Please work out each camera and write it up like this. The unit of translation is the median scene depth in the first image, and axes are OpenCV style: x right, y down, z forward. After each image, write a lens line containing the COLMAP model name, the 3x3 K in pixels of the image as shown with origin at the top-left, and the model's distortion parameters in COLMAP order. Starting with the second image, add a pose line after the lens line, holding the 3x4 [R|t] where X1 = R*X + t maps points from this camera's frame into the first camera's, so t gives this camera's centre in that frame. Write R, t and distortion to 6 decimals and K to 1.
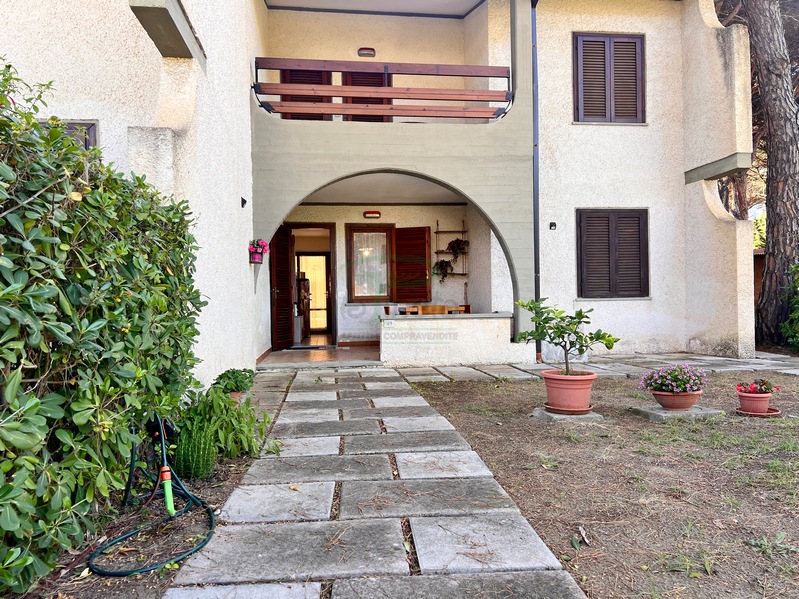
lens RADIAL K [[597.2, 0, 398.3], [0, 597.2, 300.3], [0, 0, 1]] dist [0.053390, -0.054971]
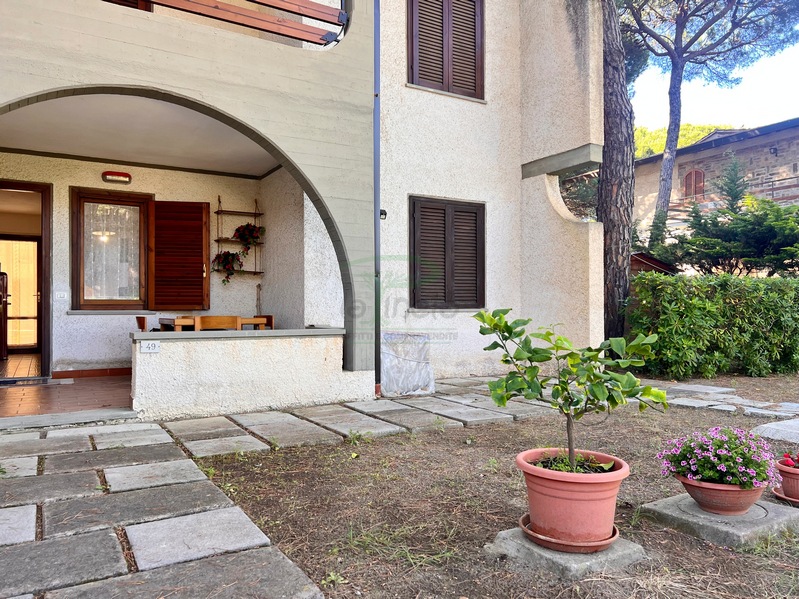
lens RADIAL K [[597.2, 0, 406.0], [0, 597.2, 301.5], [0, 0, 1]] dist [0.053390, -0.054971]
pose [[0.912895, 0.020898, 0.407658, -0.023942], [-0.016234, 0.999757, -0.014899, -0.000803], [-0.407871, 0.006984, 0.913013, 0.295052]]
